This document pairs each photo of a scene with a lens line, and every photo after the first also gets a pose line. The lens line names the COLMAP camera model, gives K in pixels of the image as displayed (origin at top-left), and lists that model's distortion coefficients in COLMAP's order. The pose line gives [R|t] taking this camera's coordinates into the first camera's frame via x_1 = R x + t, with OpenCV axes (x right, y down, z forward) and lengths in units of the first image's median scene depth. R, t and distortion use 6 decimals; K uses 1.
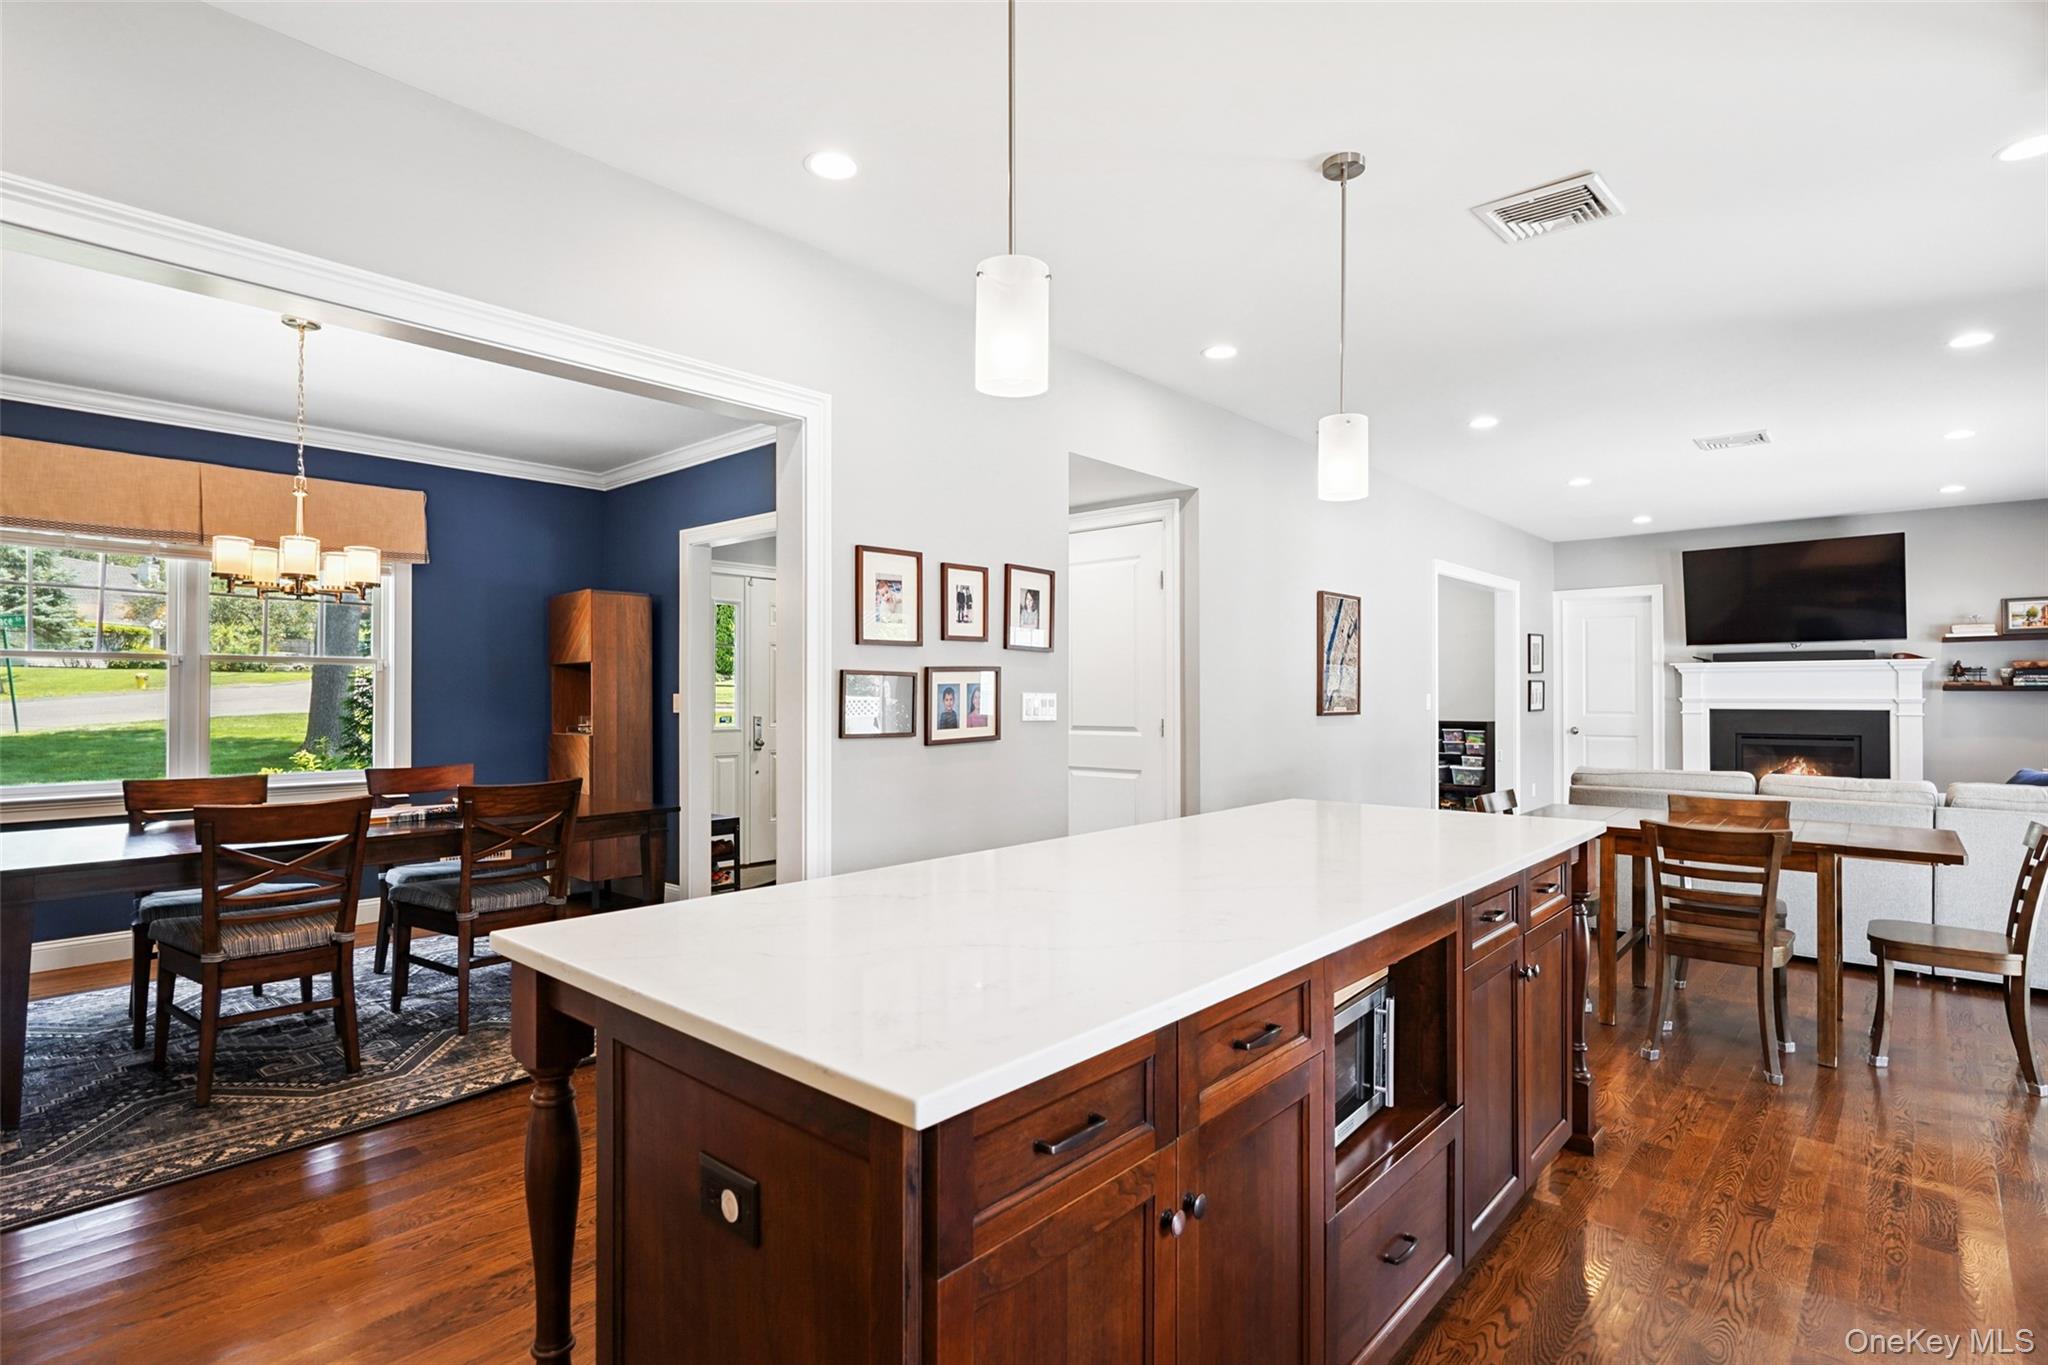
lens RADIAL K [[1027.8, 0, 1026.6], [0, 1027.8, 687.2], [0, 0, 1]] dist [0.002590, 0.001536]
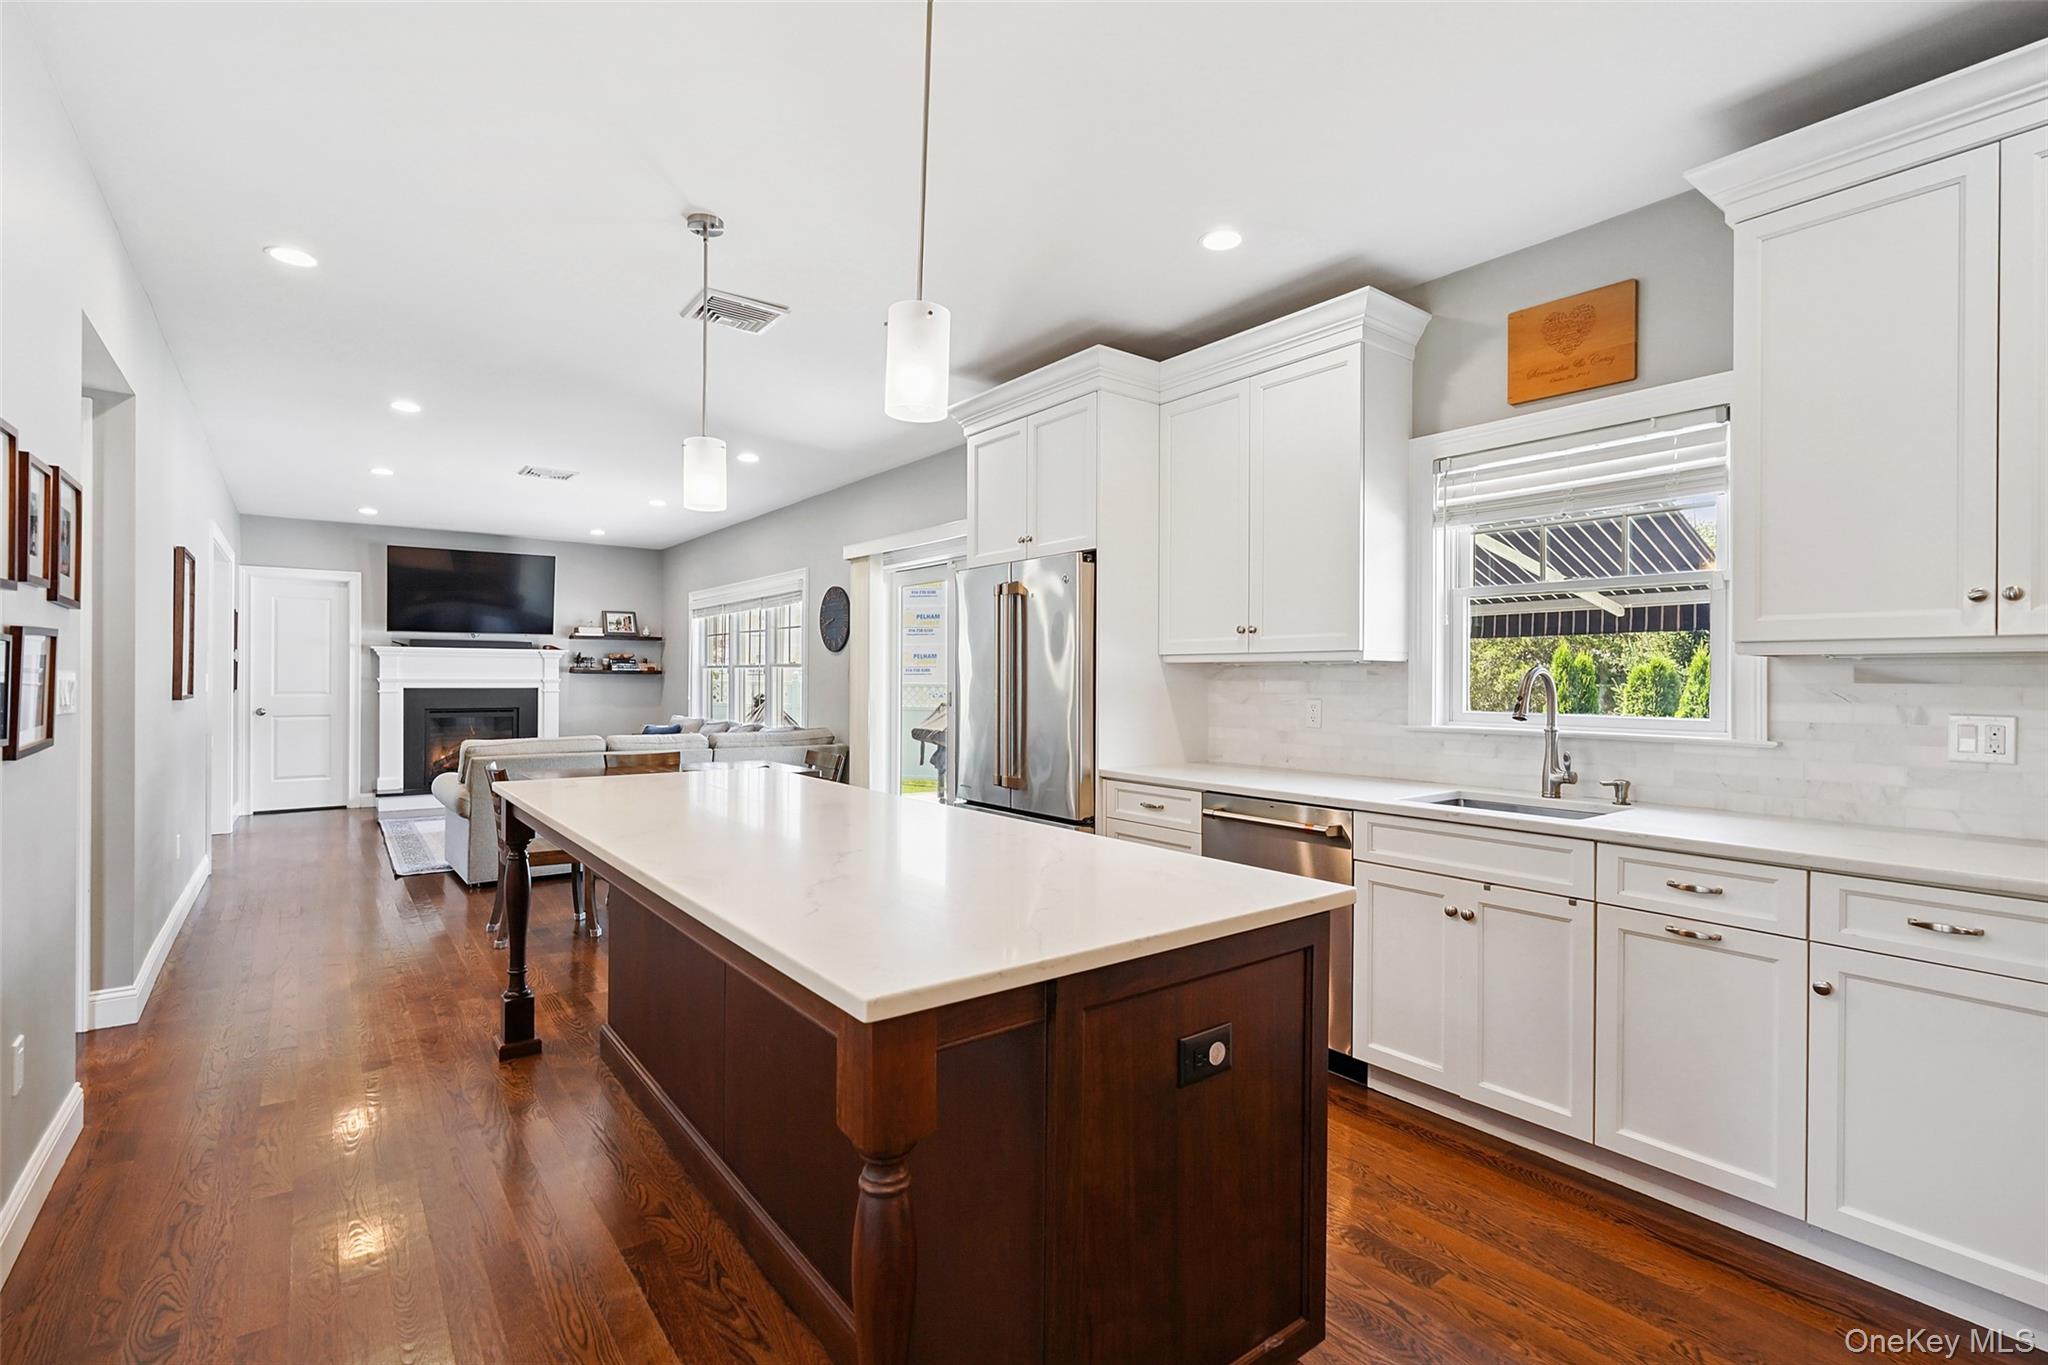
lens RADIAL K [[938.4, 0, 1020.1], [0, 938.4, 676.2], [0, 0, 1]] dist [-0.009148, 0.001451]
pose [[0.196560, 0.002555, 0.980489, -0.229103], [-0.013700, 0.999906, 0.000141, -0.001313], [-0.980396, -0.013461, 0.196576, 0.154694]]
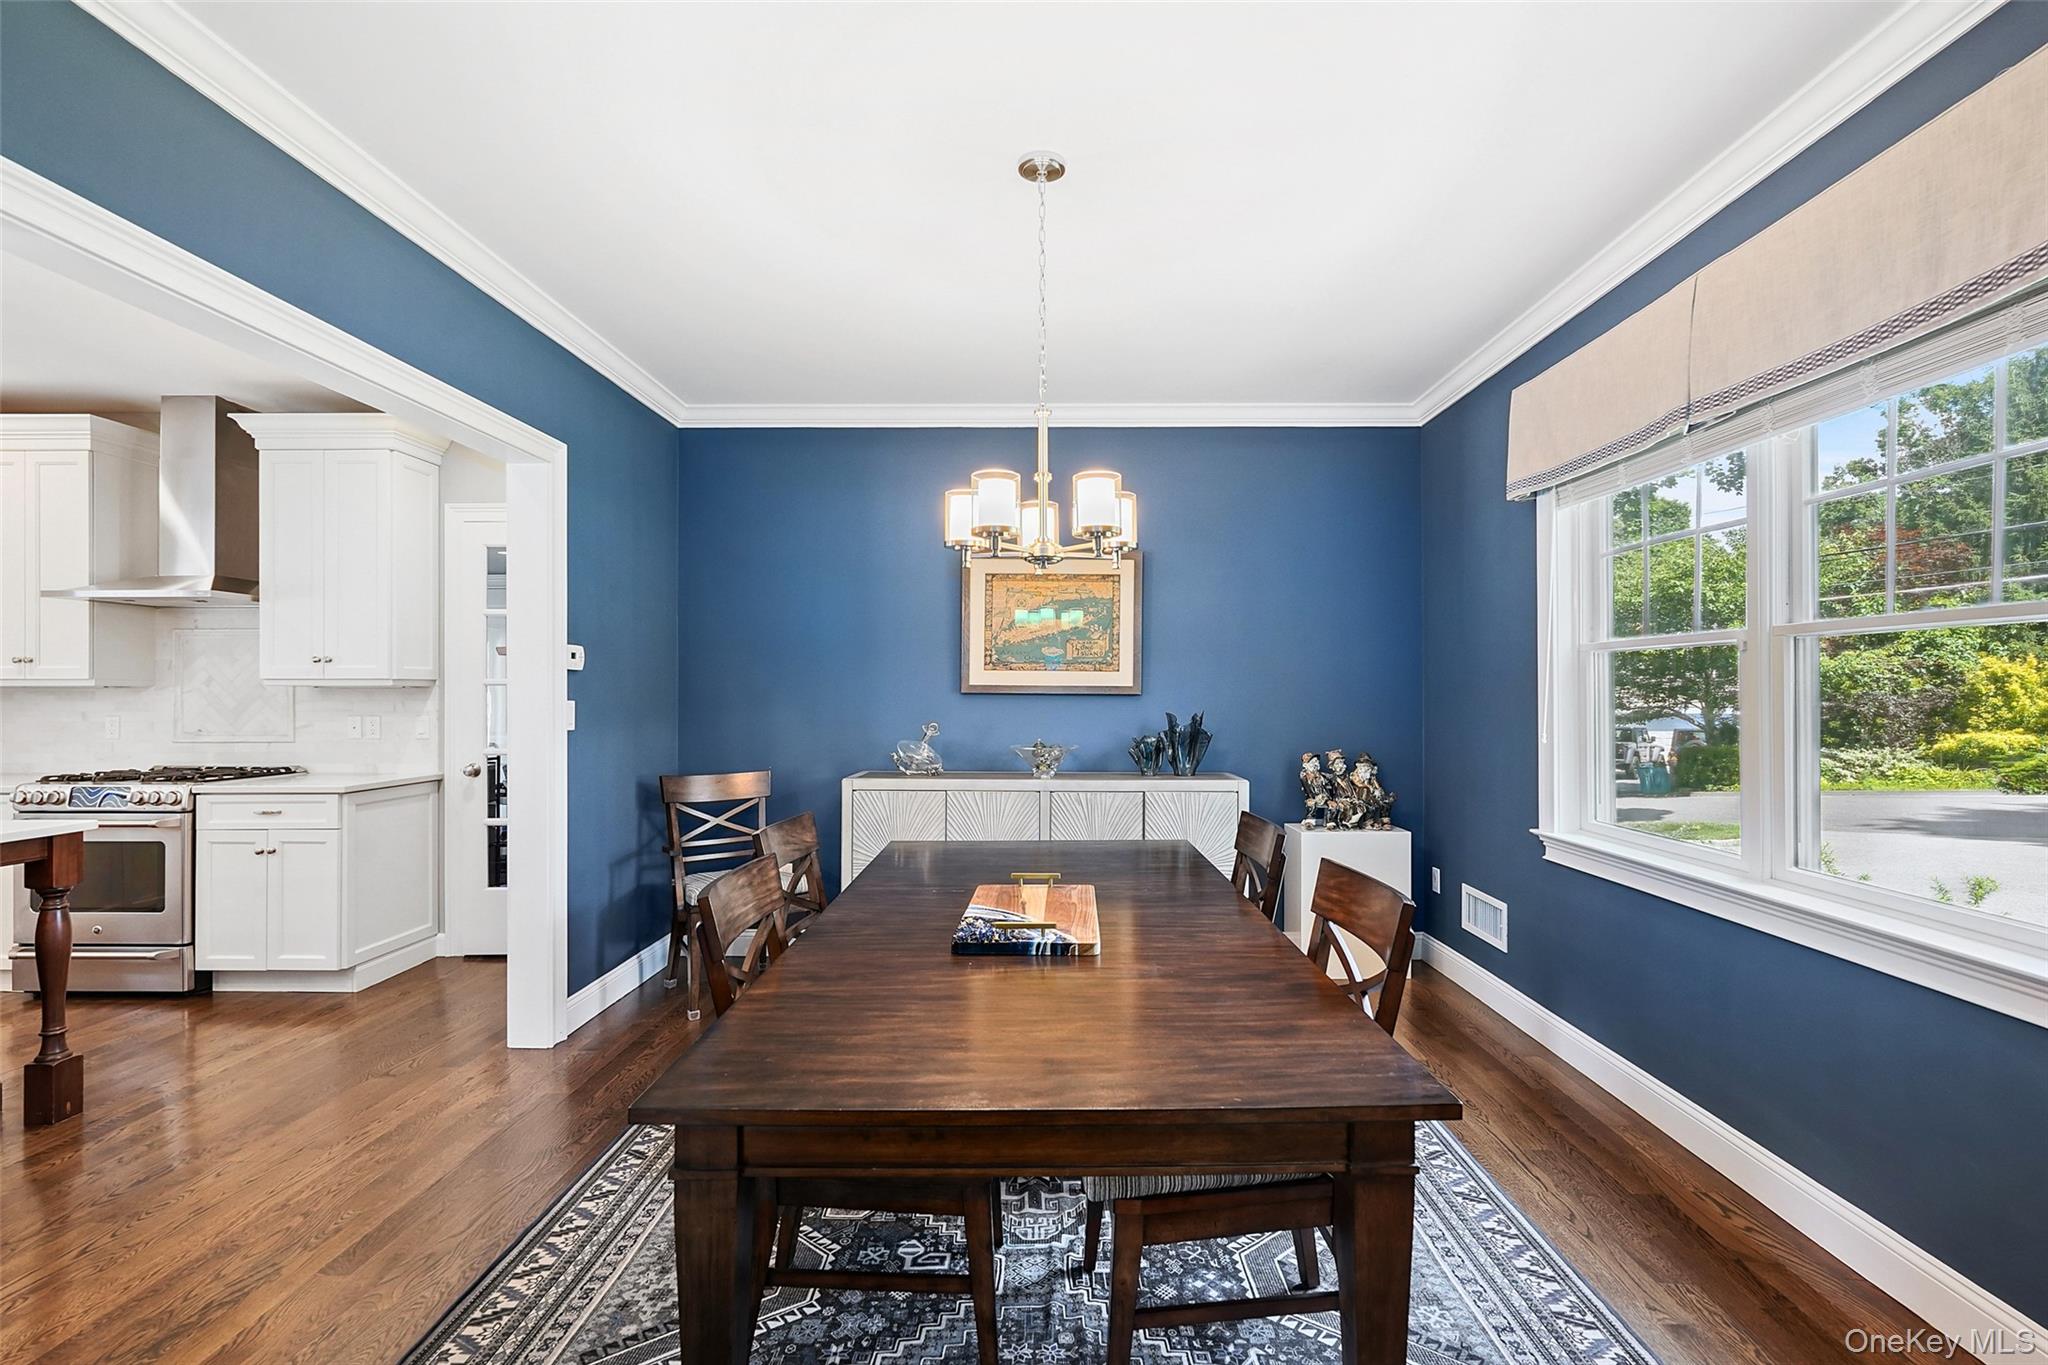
lens RADIAL K [[938.4, 0, 1046.0], [0, 938.4, 689.2], [0, 0, 1]] dist [-0.009148, 0.001451]
pose [[-0.752563, -0.004453, -0.658505, -0.141778], [0.005740, 0.999895, -0.013321, 0.000872], [0.658495, -0.013805, -0.752458, 0.728549]]
